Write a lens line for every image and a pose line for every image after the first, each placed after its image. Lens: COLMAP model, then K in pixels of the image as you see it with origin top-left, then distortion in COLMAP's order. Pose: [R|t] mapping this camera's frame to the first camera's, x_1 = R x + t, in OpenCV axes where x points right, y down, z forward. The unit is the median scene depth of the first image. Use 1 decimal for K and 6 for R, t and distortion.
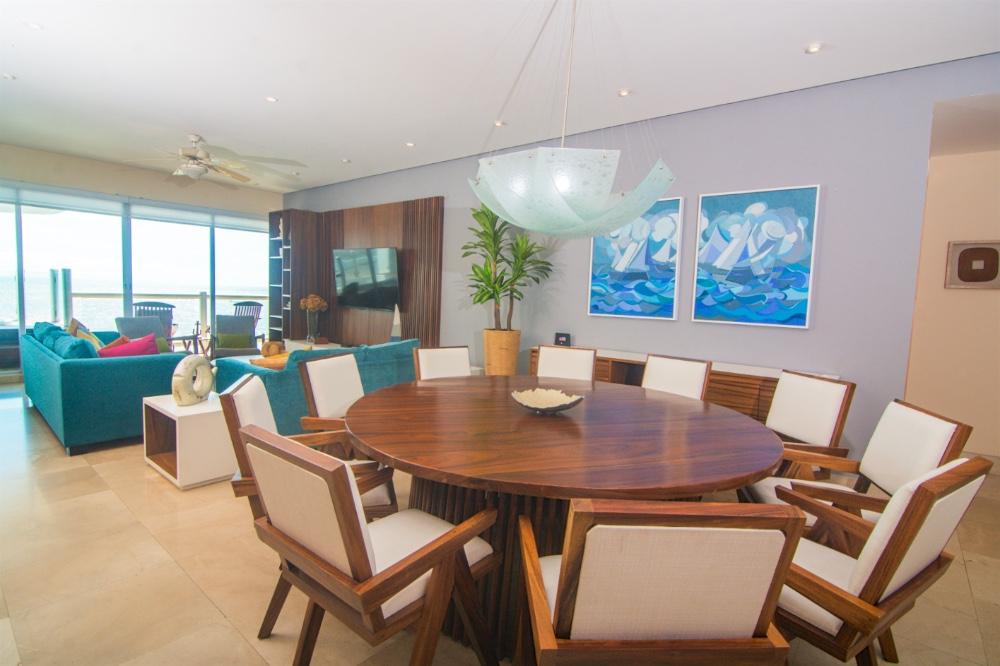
lens RADIAL K [[479.2, 0, 496.6], [0, 479.2, 329.7], [0, 0, 1]] dist [-0.006628, -0.003369]
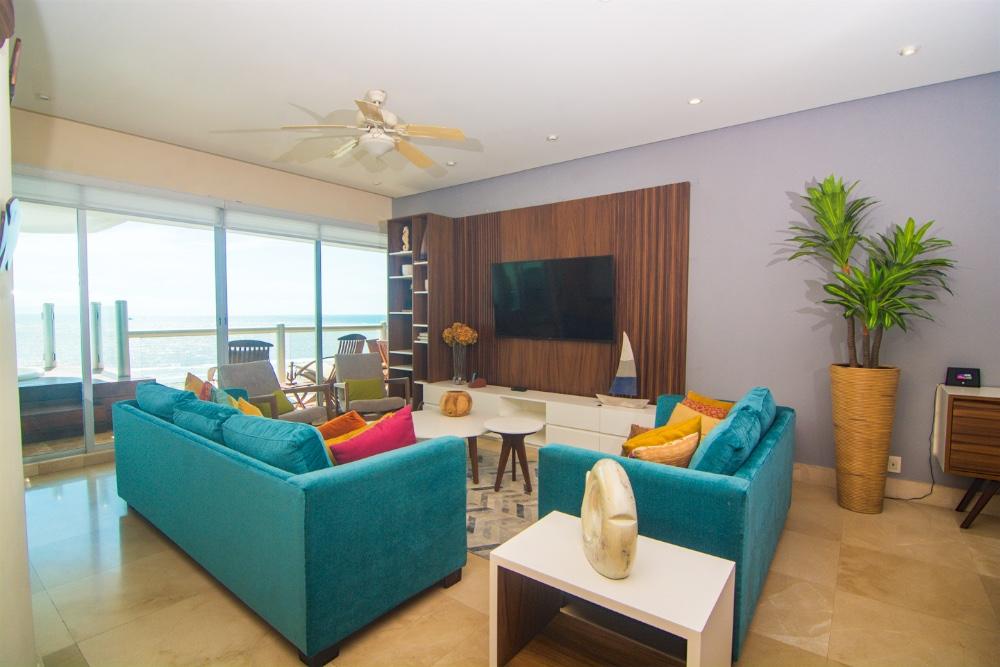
lens RADIAL K [[479.2, 0, 502.1], [0, 479.2, 339.3], [0, 0, 1]] dist [-0.006628, -0.003369]
pose [[0.999048, -0.034235, 0.027052, -0.335222], [0.034936, 0.999054, -0.025881, -0.024302], [-0.026141, 0.026801, 0.999299, 0.224951]]
